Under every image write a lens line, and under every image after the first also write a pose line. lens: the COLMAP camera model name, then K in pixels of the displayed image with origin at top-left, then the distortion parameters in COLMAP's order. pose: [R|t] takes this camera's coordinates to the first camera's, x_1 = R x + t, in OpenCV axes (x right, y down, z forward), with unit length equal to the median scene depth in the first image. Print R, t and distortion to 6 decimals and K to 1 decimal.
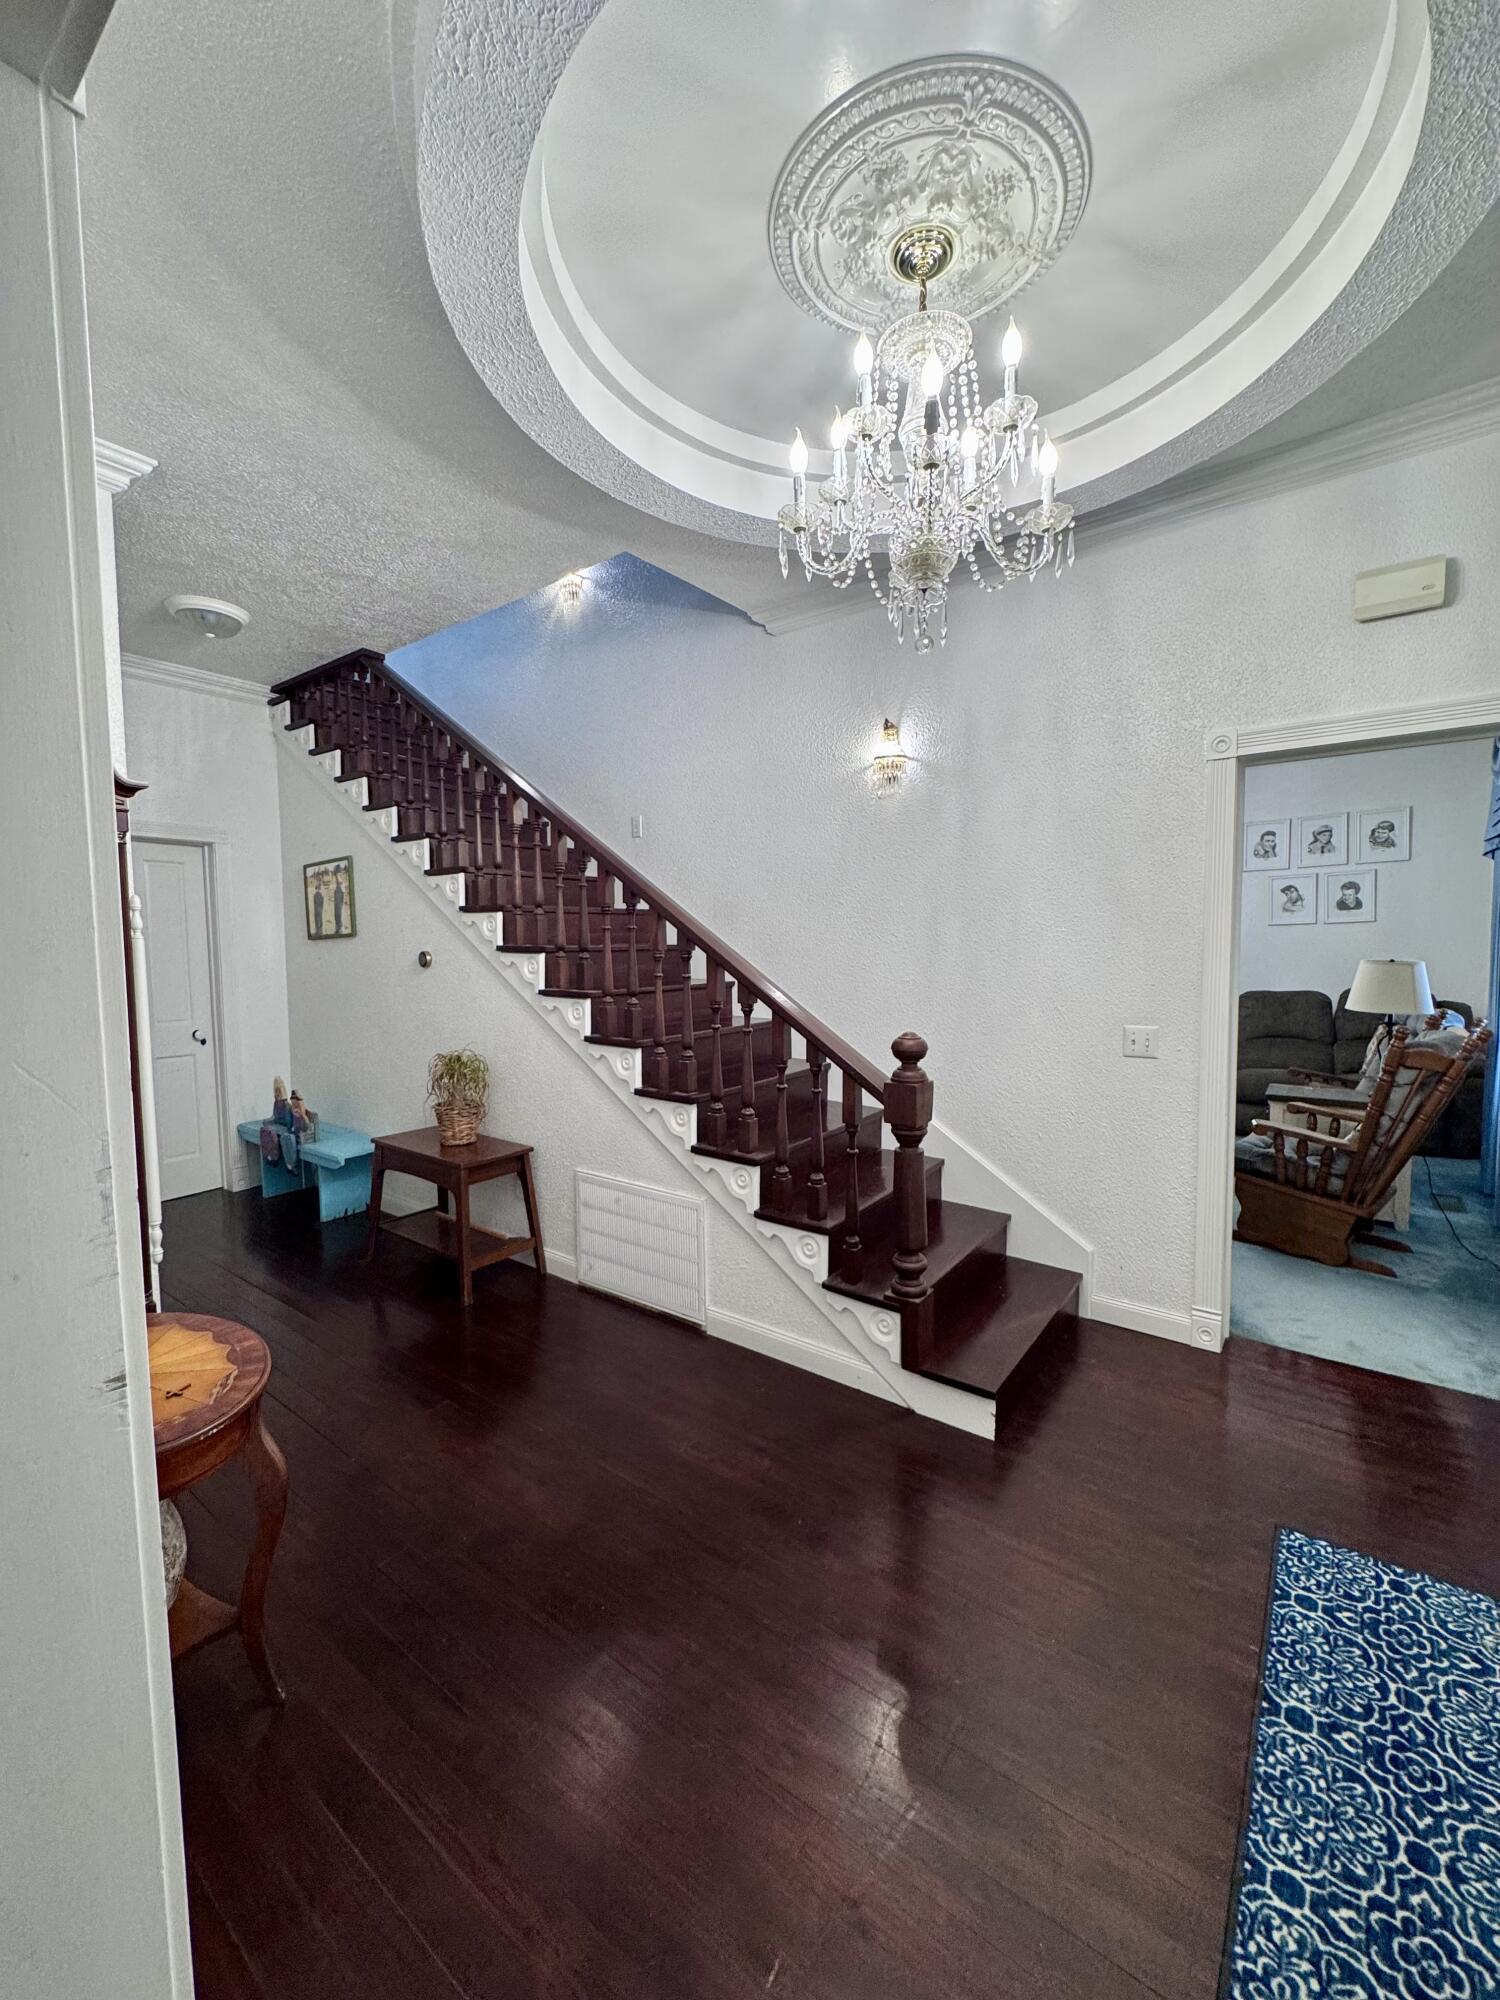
lens RADIAL K [[802.0, 0, 748.0], [0, 802.0, 995.7], [0, 0, 1]] dist [-0.002715, 0.000025]
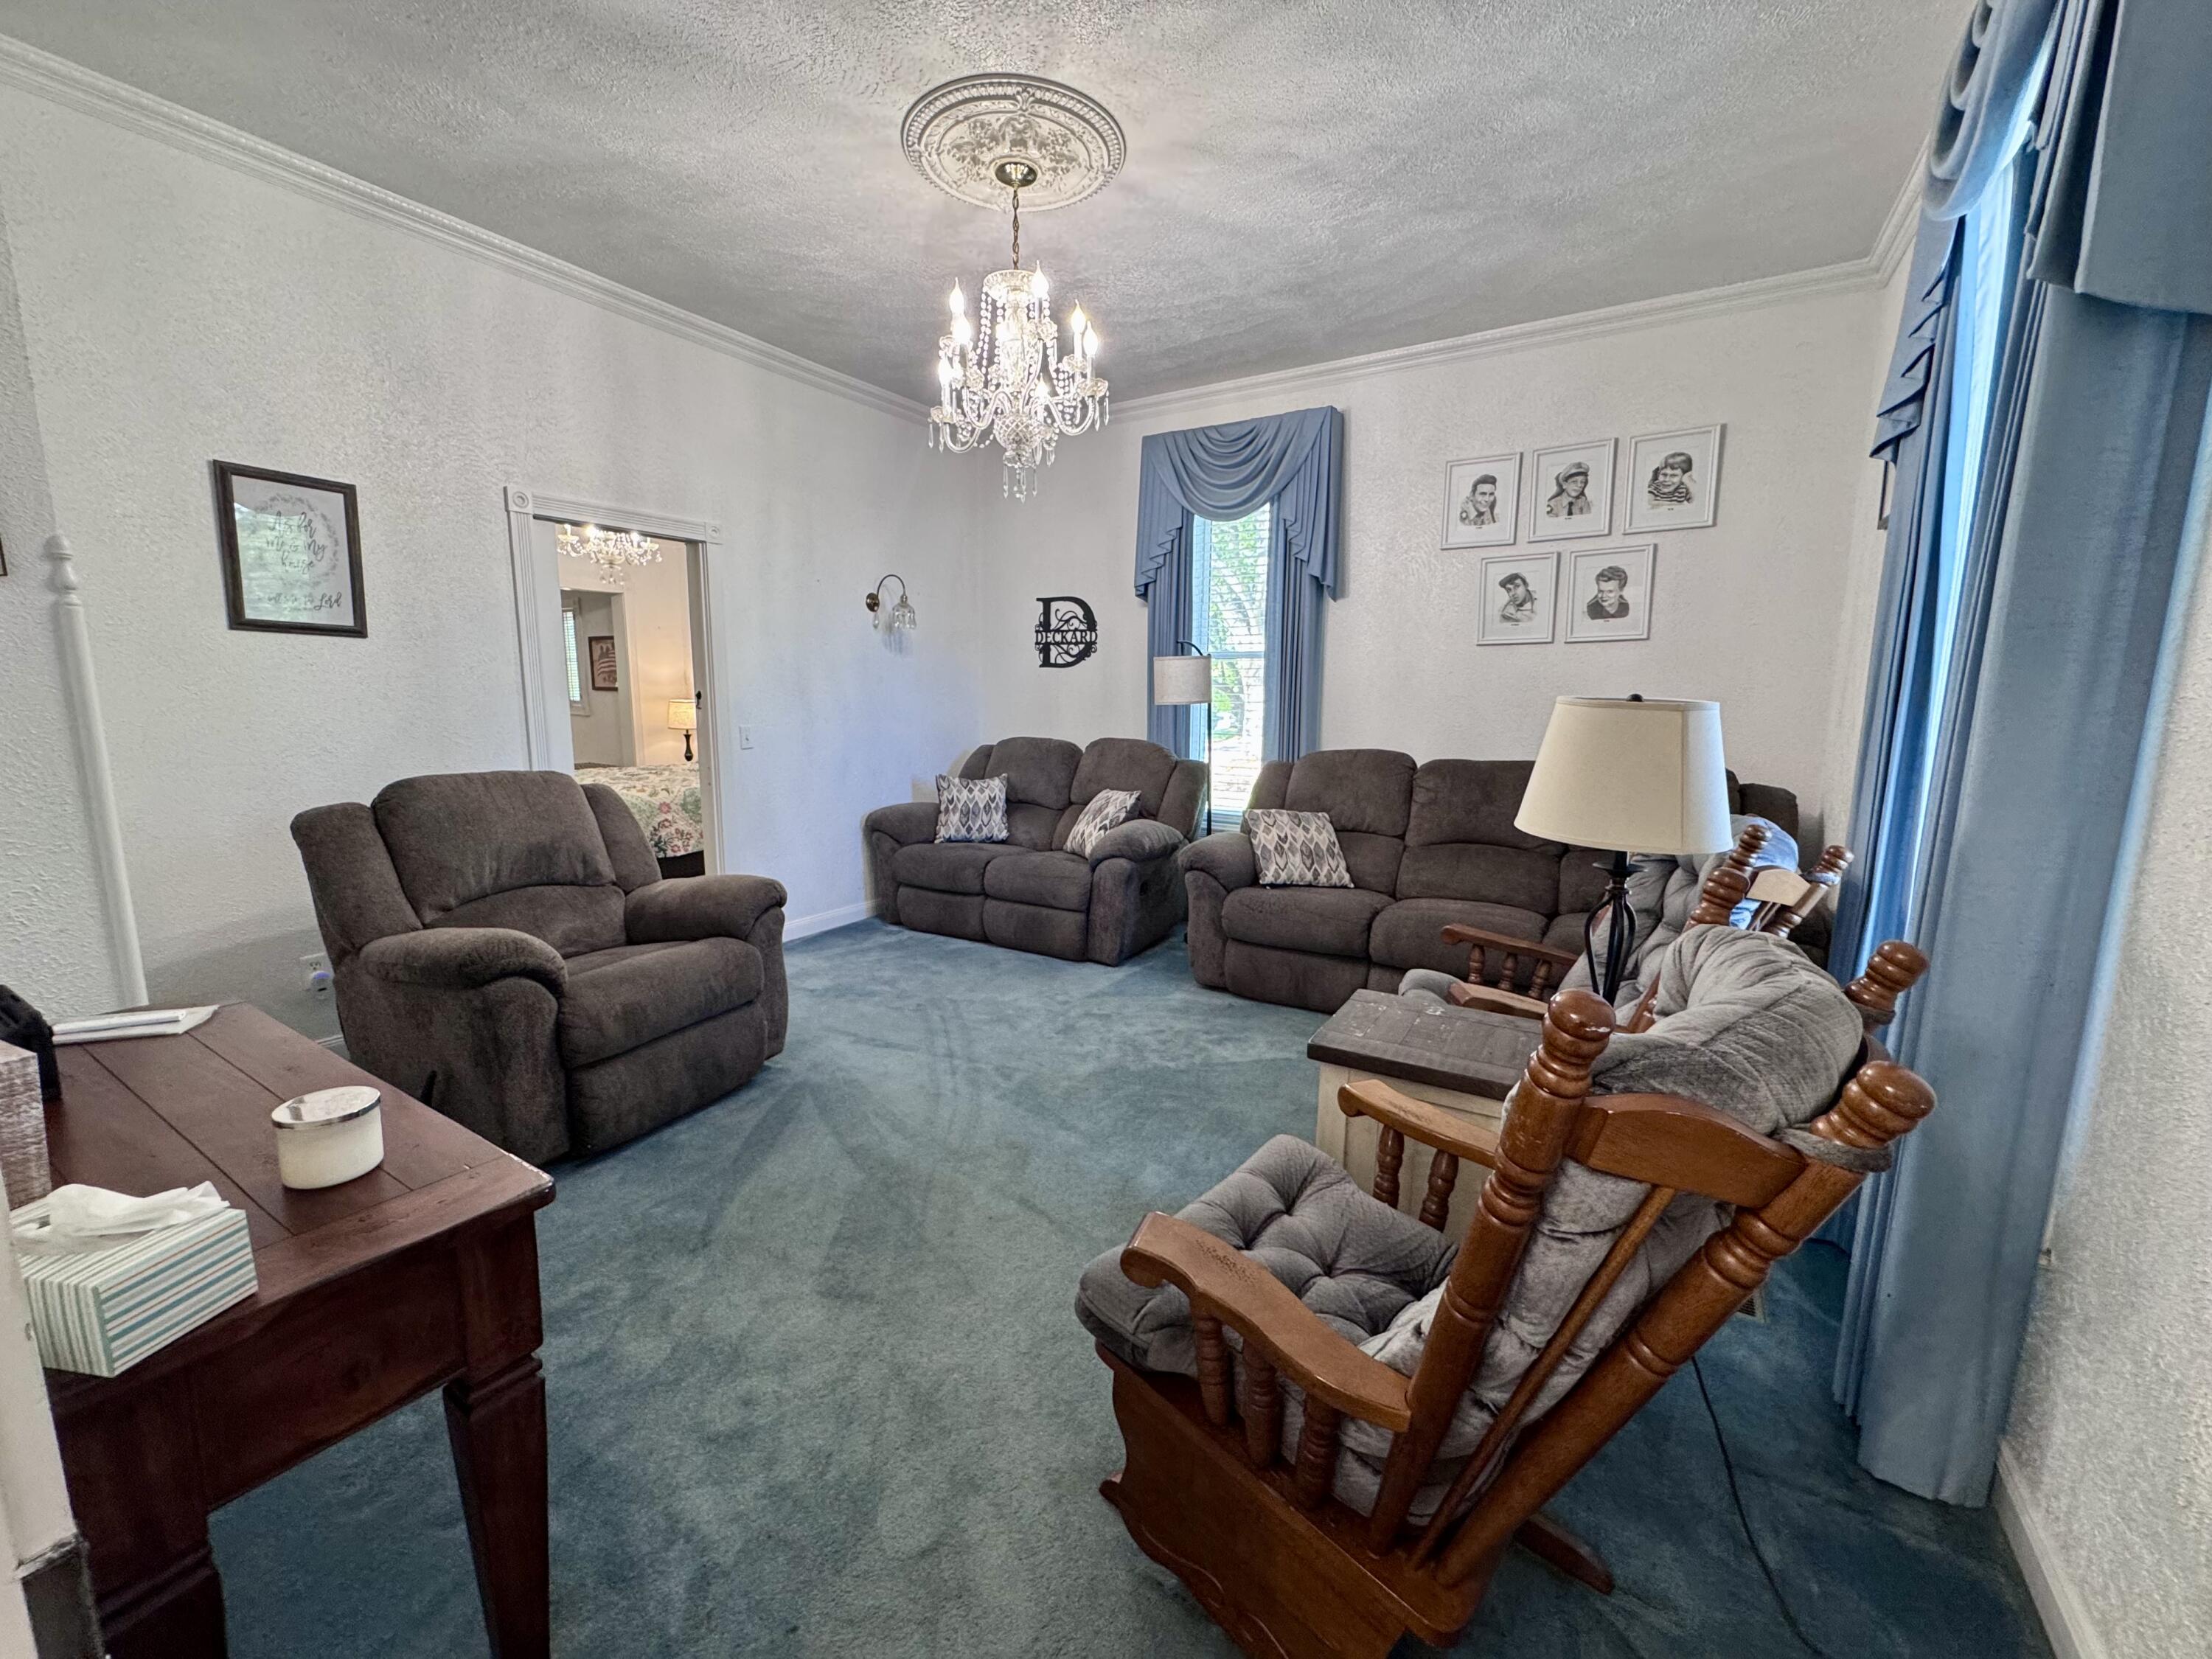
lens RADIAL K [[887.0, 0, 1100.8], [0, 887.0, 830.0], [0, 0, 1]] dist [-0.002715, 0.000025]
pose [[0.995969, 0.004376, 0.089596, 0.343258], [-0.012689, 0.995639, 0.092428, -0.011785], [-0.088800, -0.093192, 0.991680, 0.402360]]
